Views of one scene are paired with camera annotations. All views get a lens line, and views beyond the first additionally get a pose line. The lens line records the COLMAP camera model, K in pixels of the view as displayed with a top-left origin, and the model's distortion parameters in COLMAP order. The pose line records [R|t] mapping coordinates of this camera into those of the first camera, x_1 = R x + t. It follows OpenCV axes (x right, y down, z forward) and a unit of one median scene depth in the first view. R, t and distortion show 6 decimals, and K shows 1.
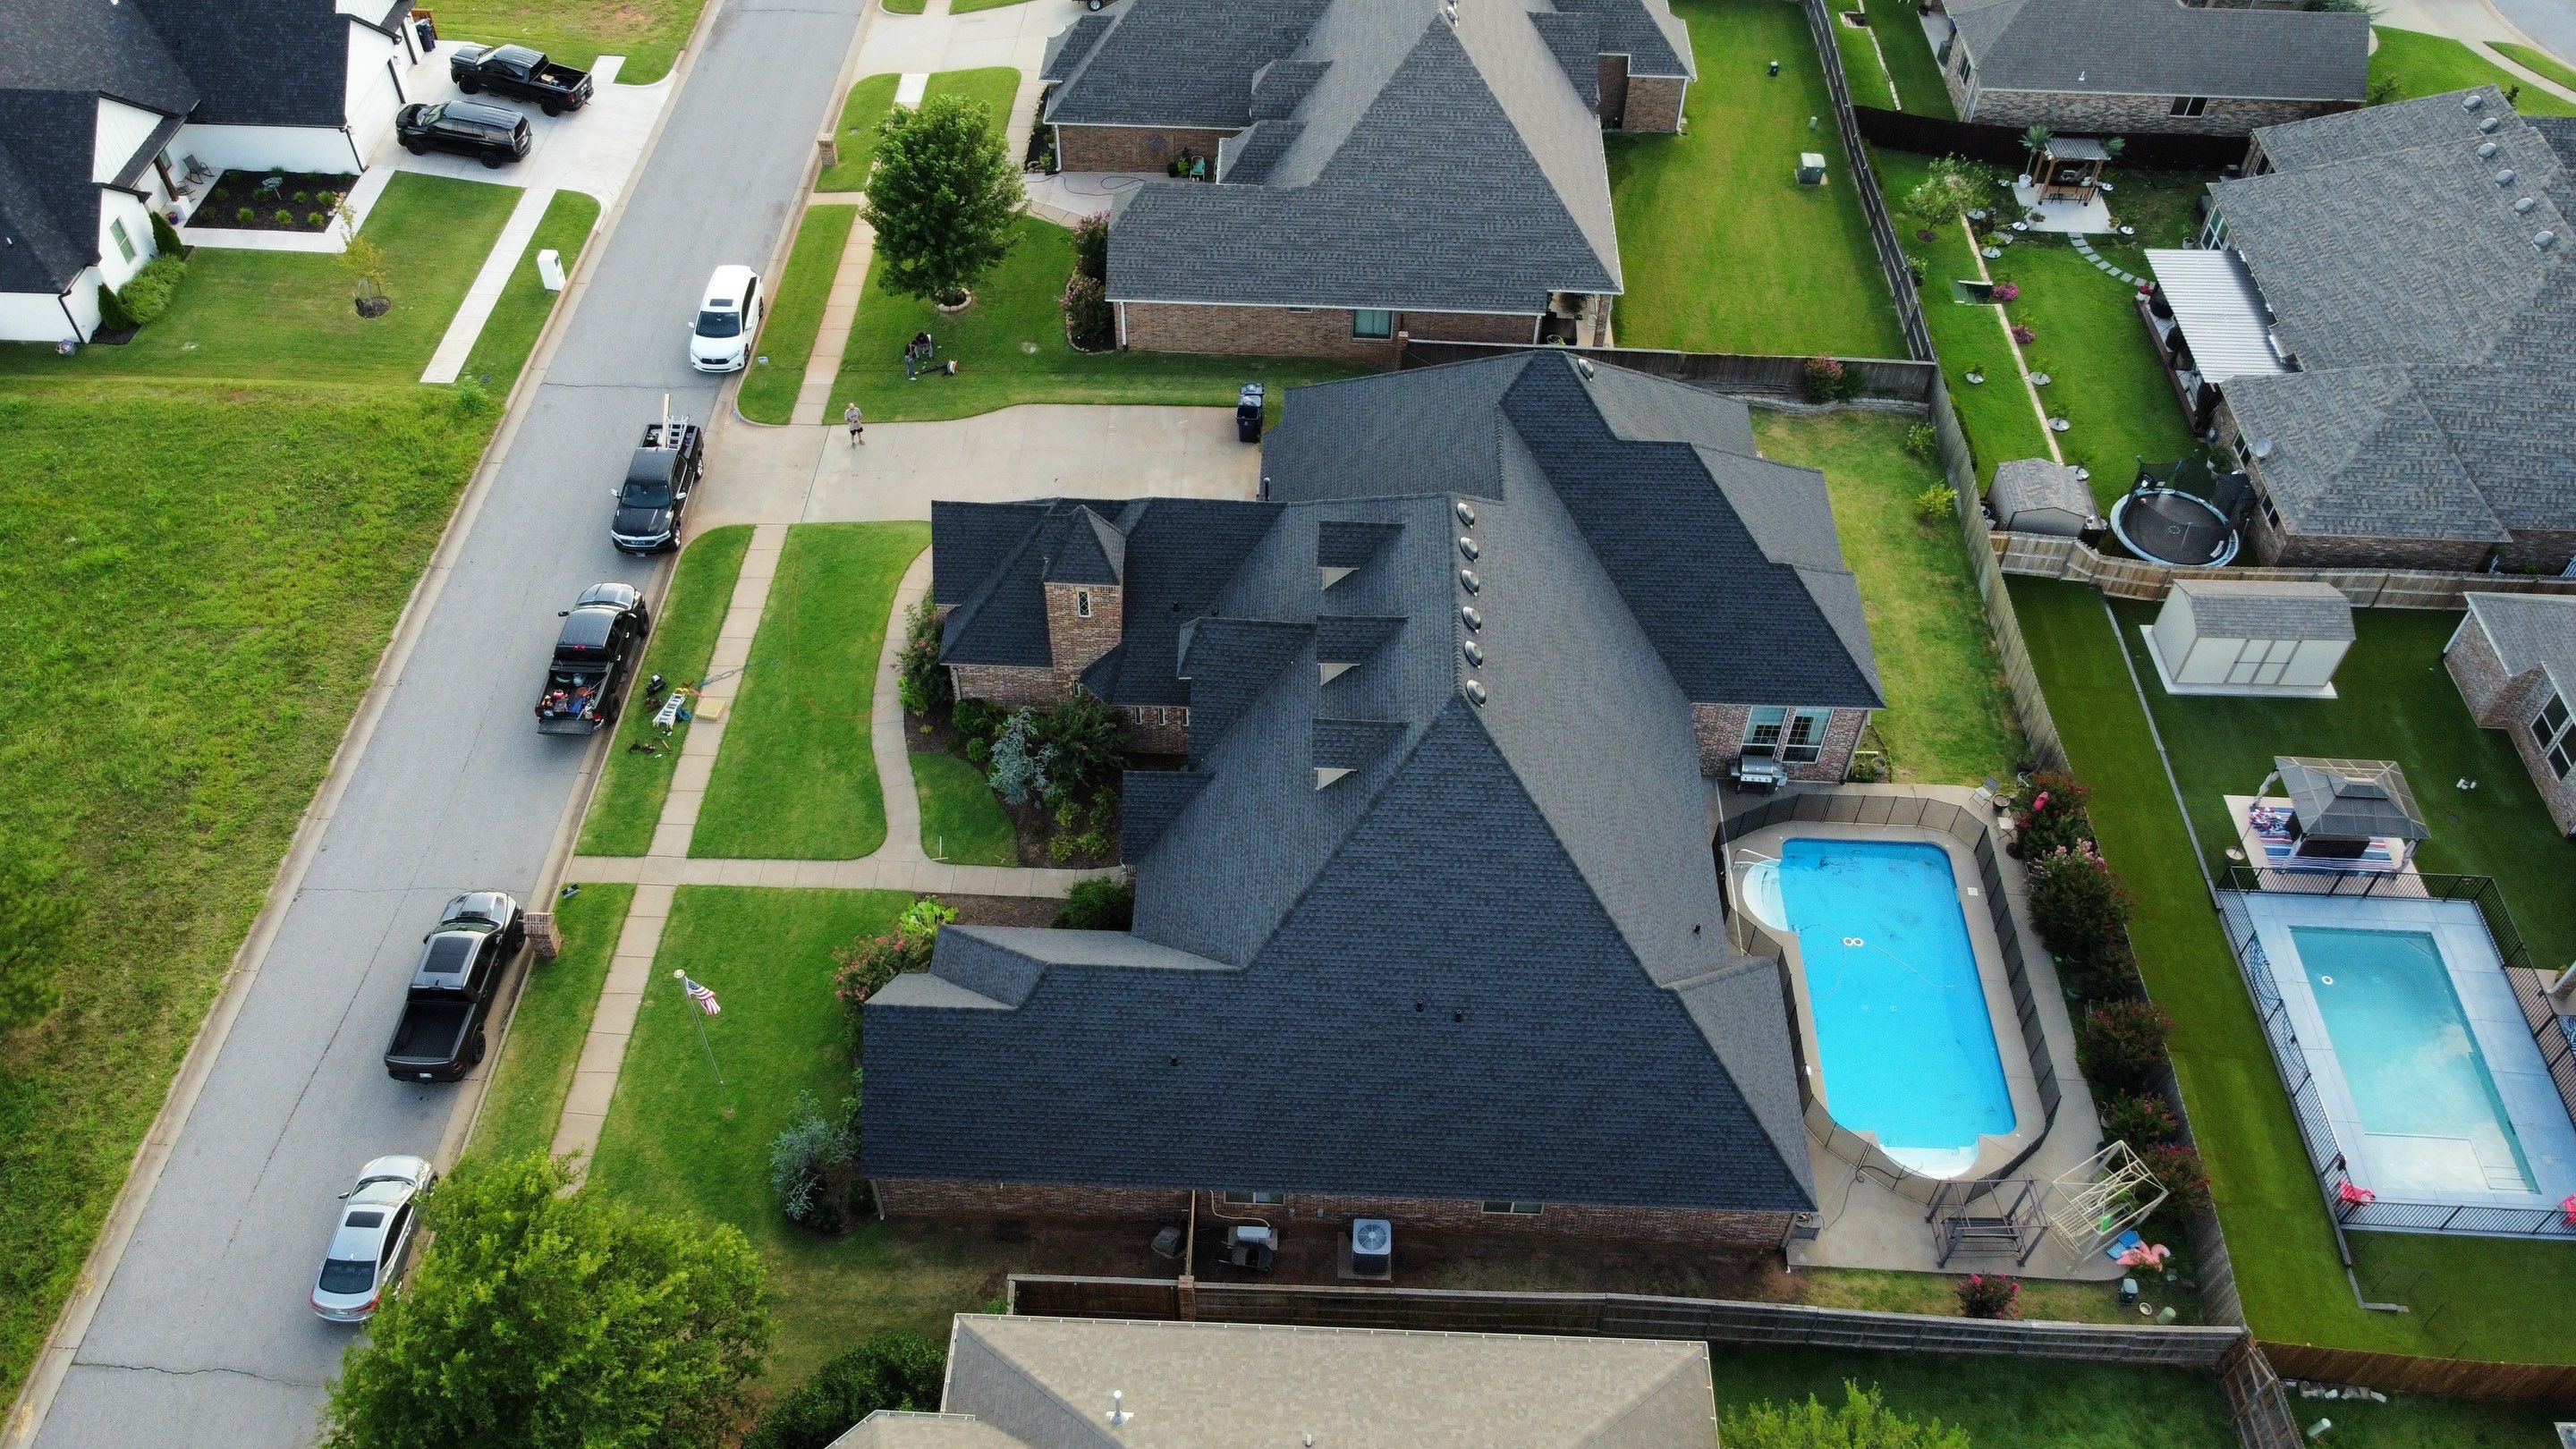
lens RADIAL K [[1949.7, 0, 1288.0], [0, 1949.7, 724.5], [0, 0, 1]] dist [0.004764, -0.006198]
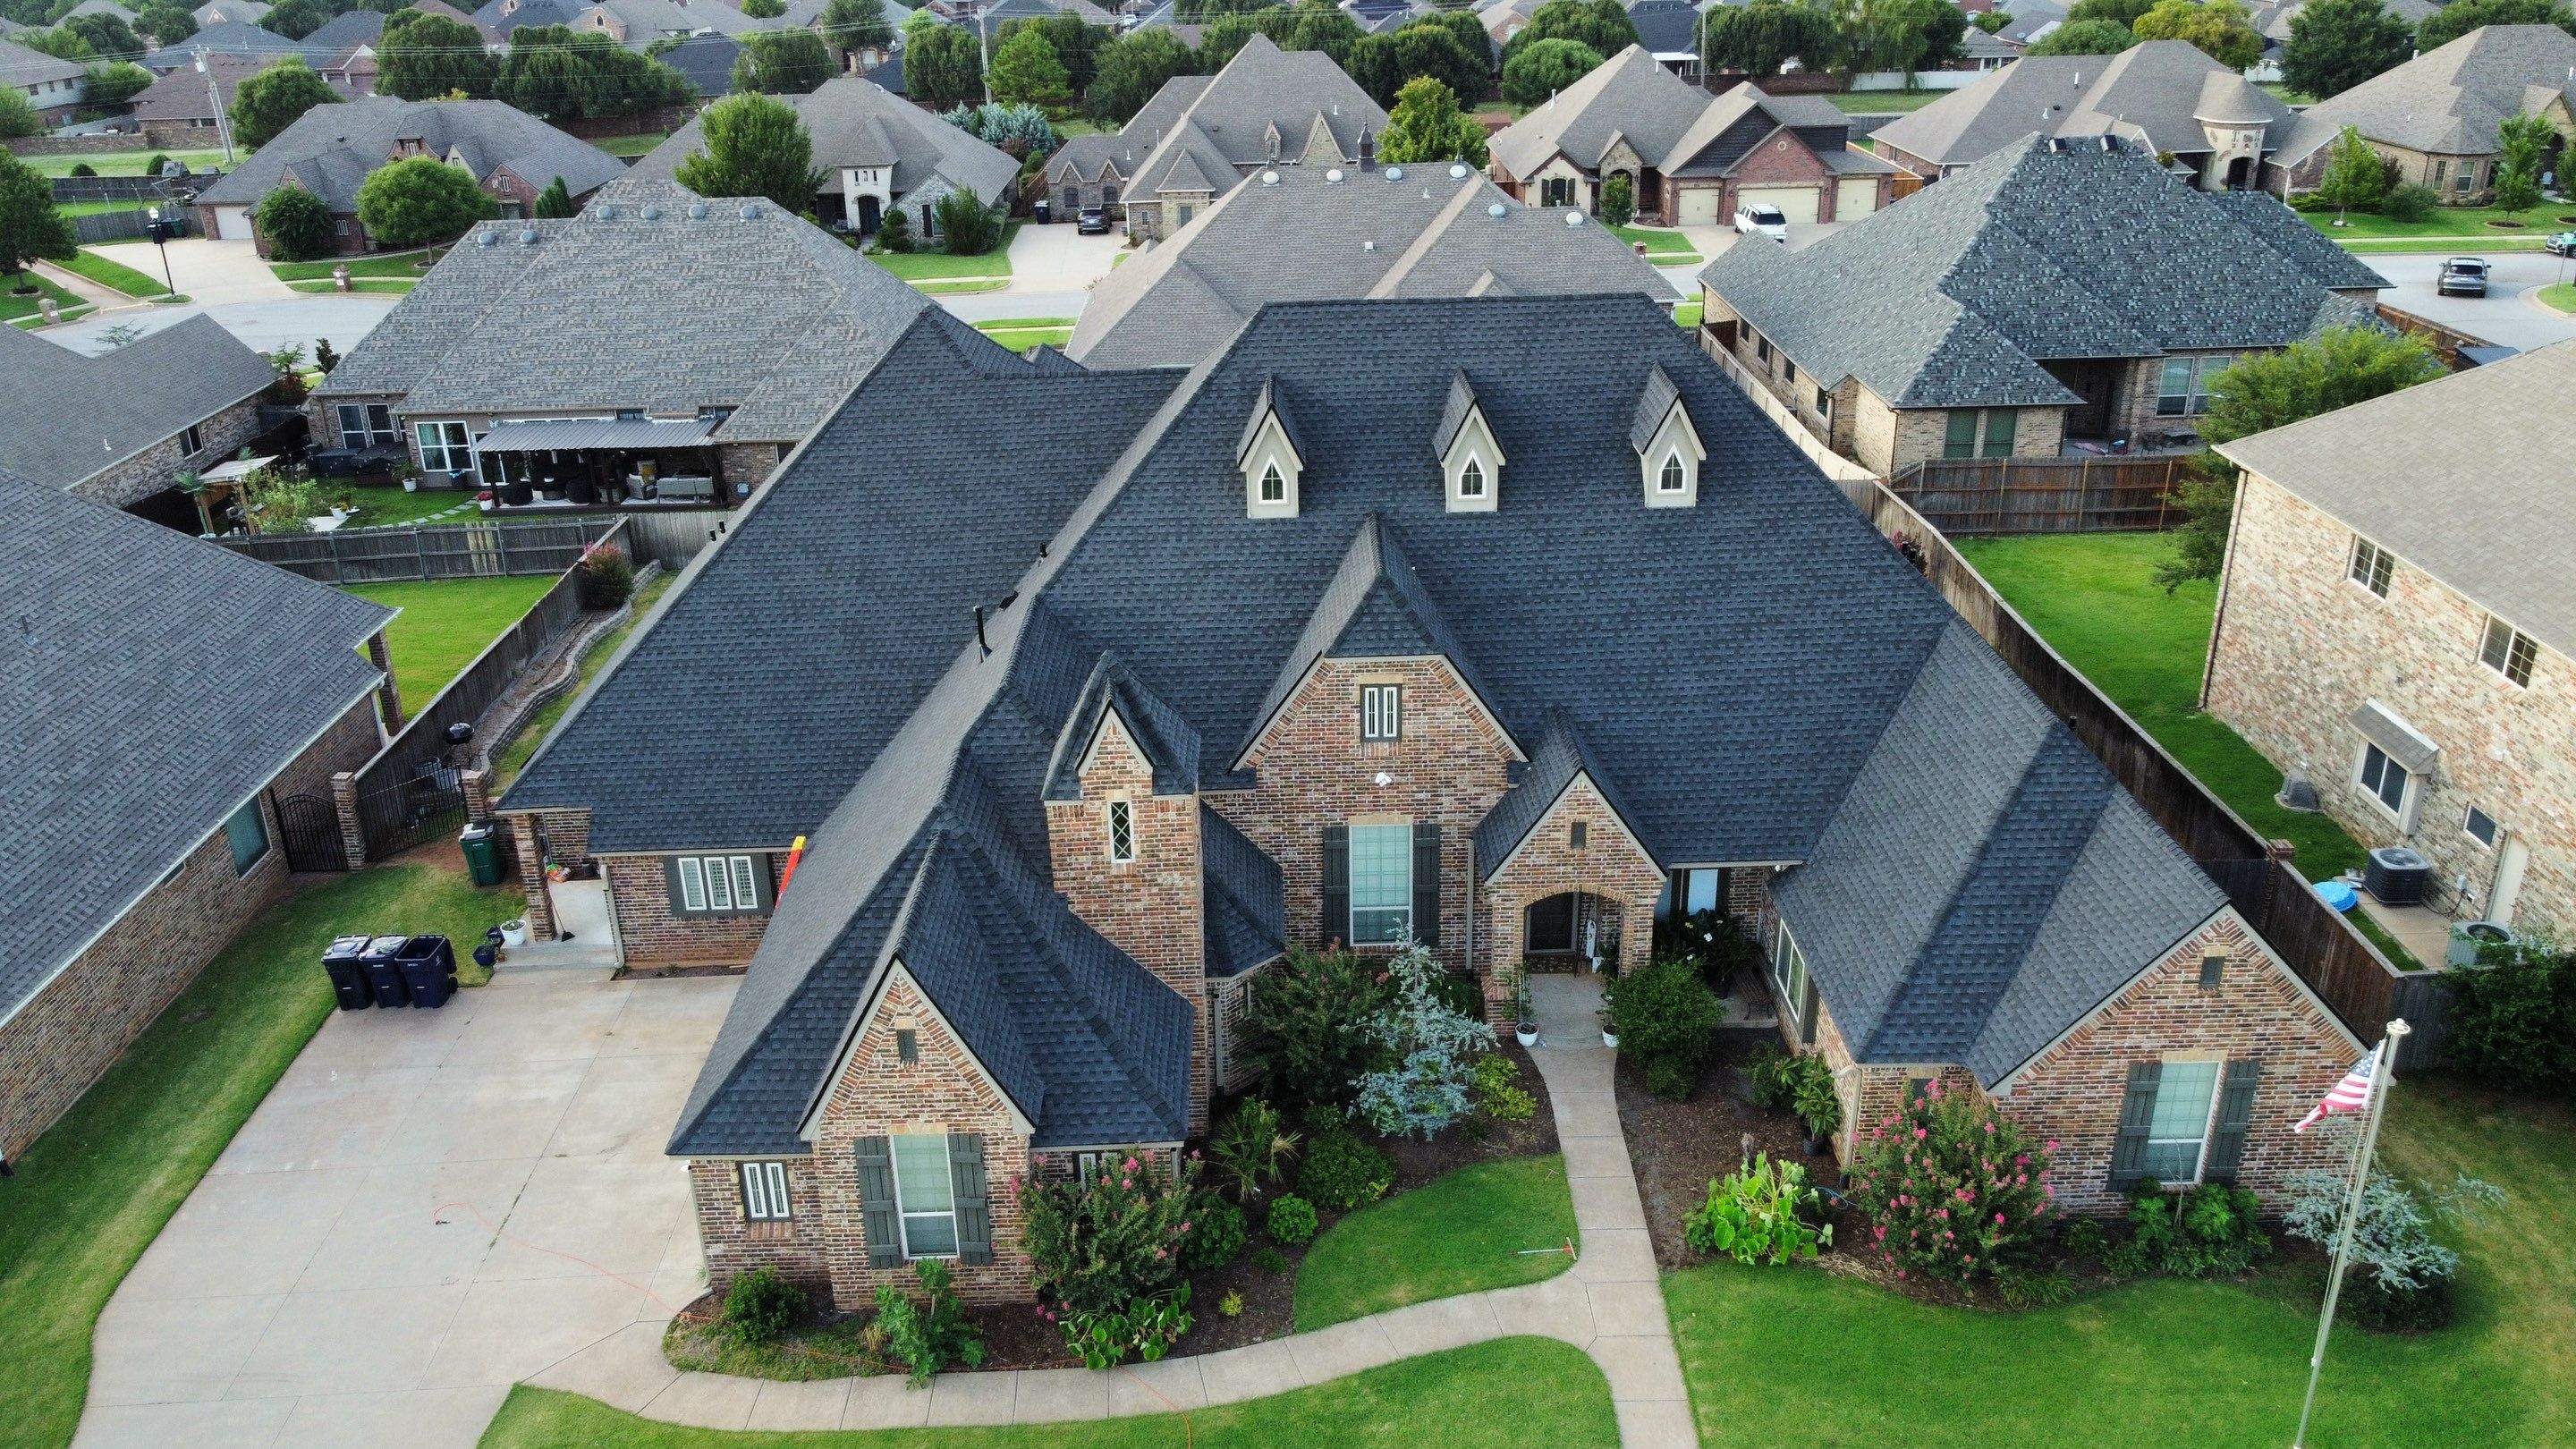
lens RADIAL K [[1949.7, 0, 1288.0], [0, 1949.7, 724.5], [0, 0, 1]] dist [0.004764, -0.006198]
pose [[-0.046646, -0.410368, 0.910726, -0.500638], [0.751682, 0.586029, 0.302562, -0.188533], [-0.657874, 0.698690, 0.281131, 0.703196]]
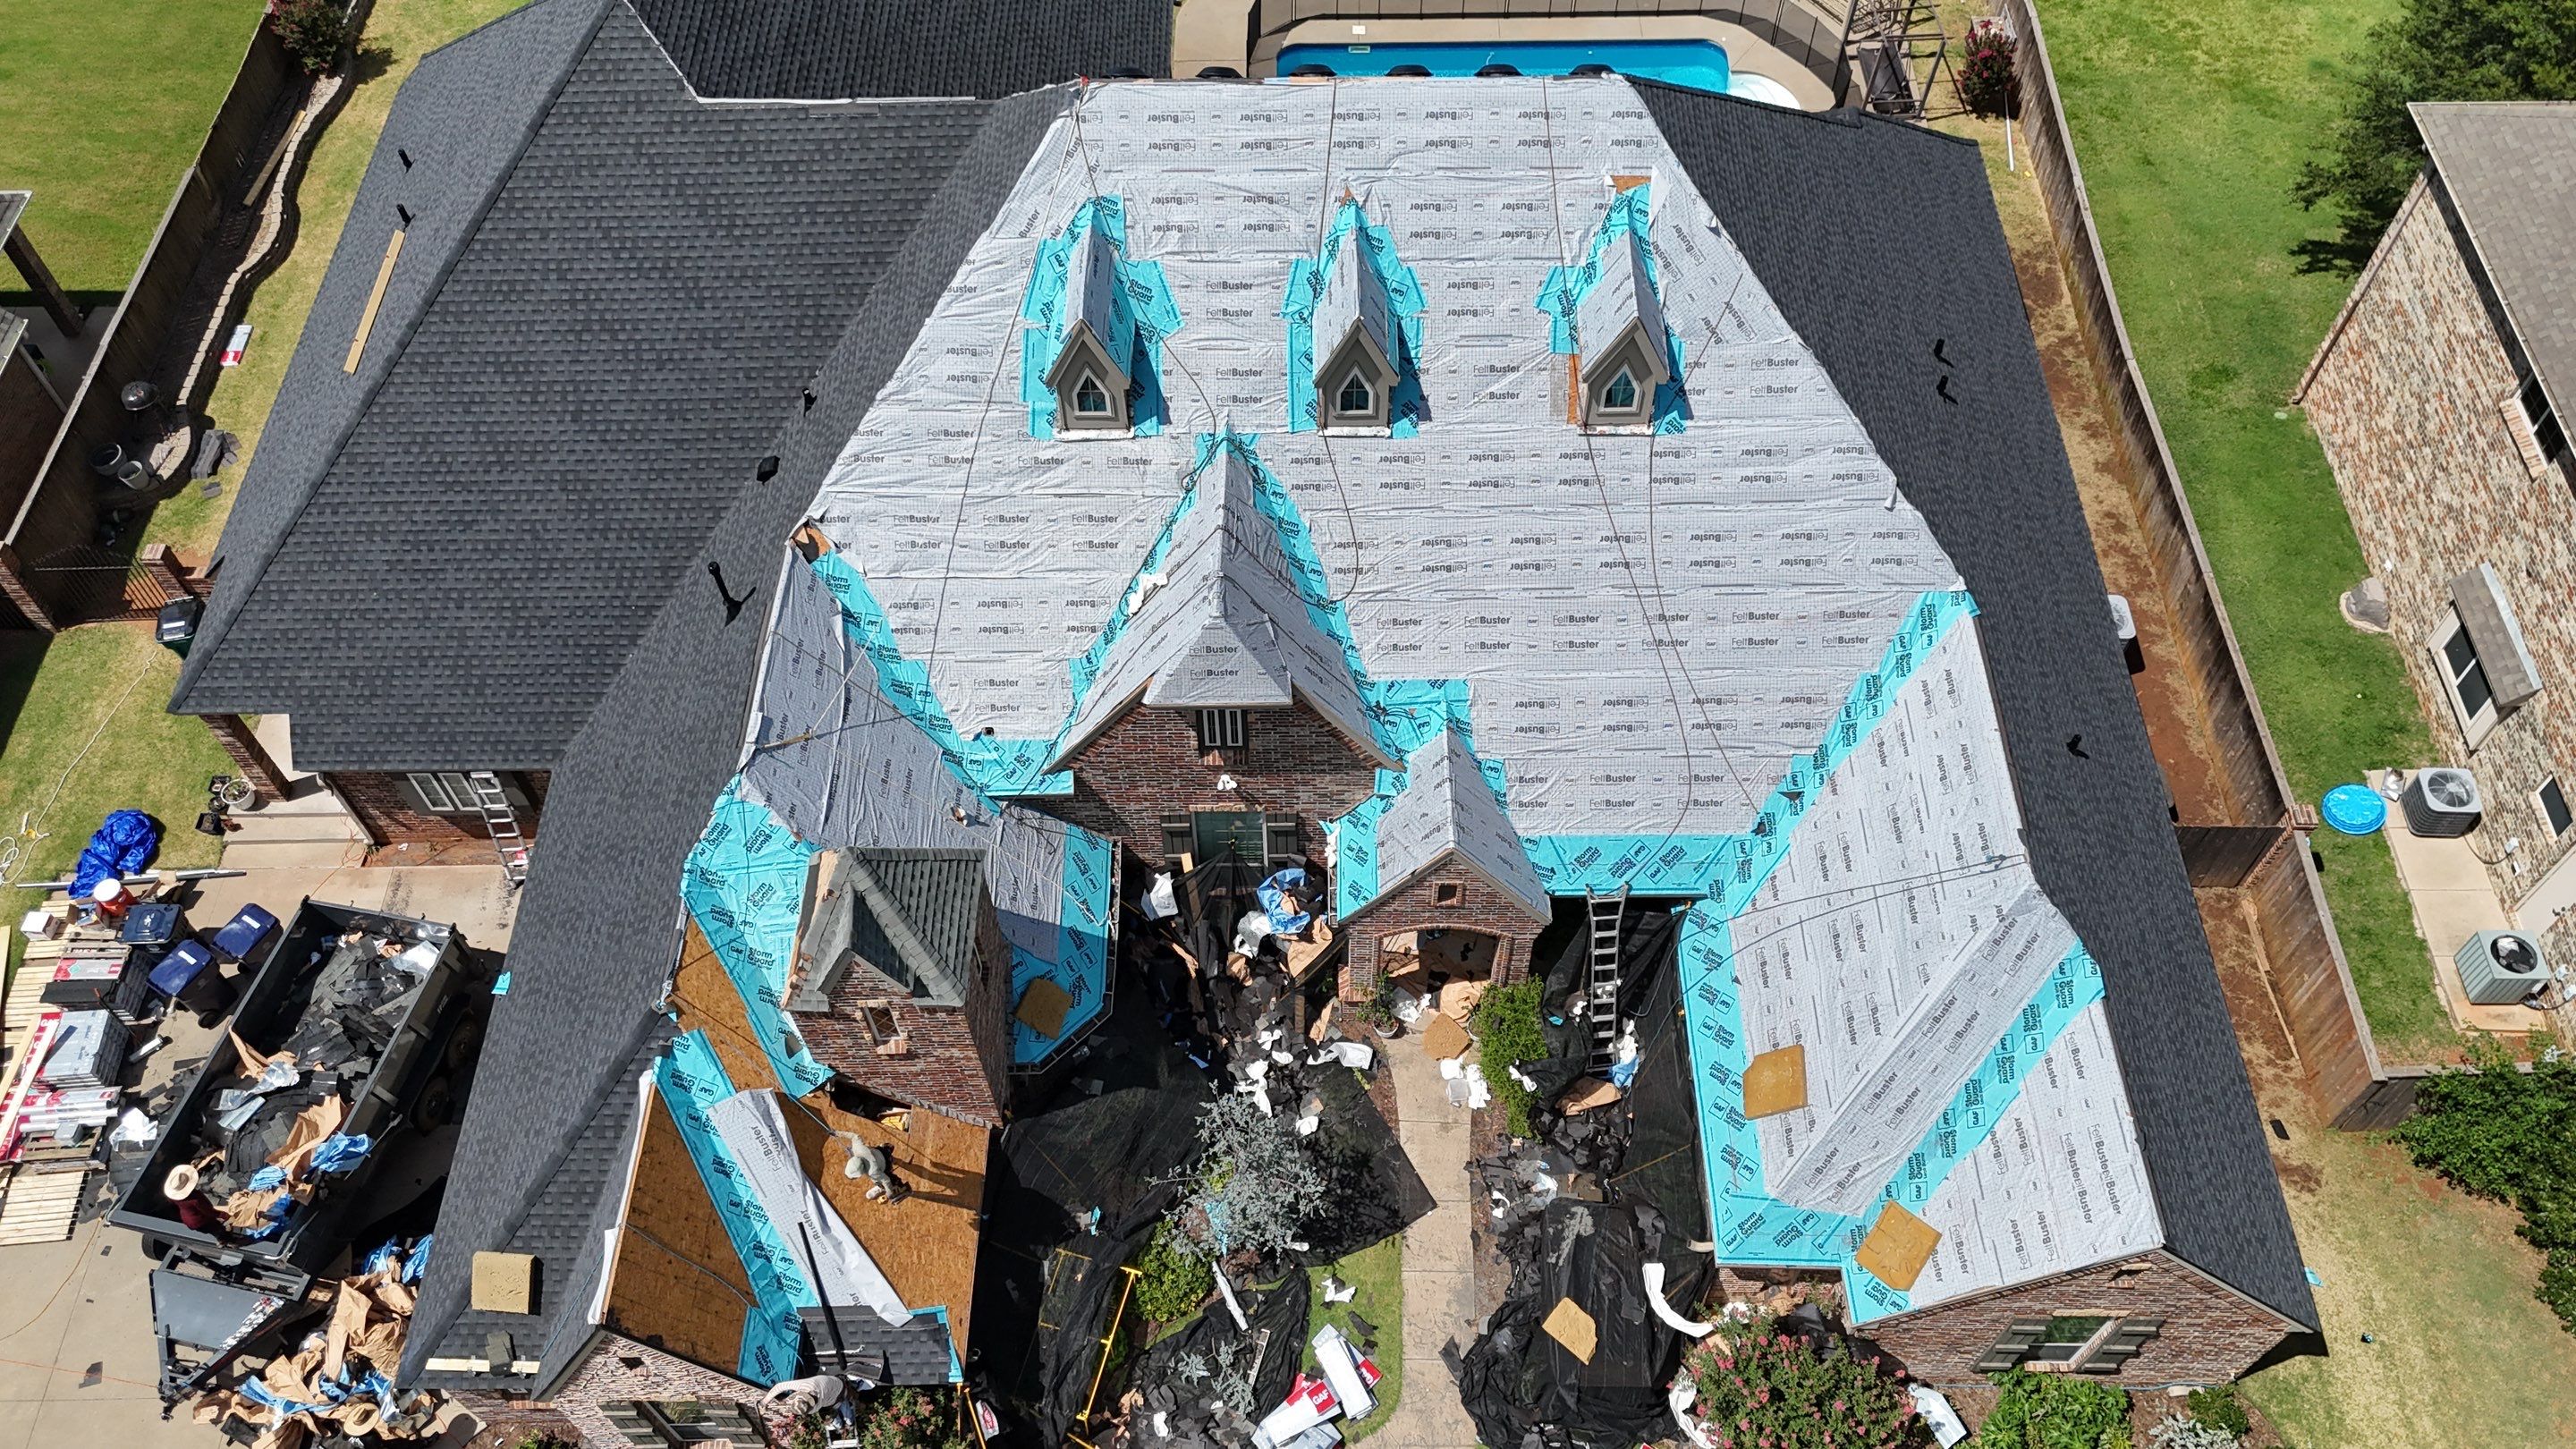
lens RADIAL K [[2004.0, 0, 1293.9], [0, 2004.0, 716.0], [0, 0, 1]] dist [0.041621, 0.001418]
pose [[-0.027137, -0.829347, 0.558074, -0.274544], [0.744734, 0.355630, 0.564711, -0.247846], [-0.666809, 0.430941, 0.607993, 0.558855]]
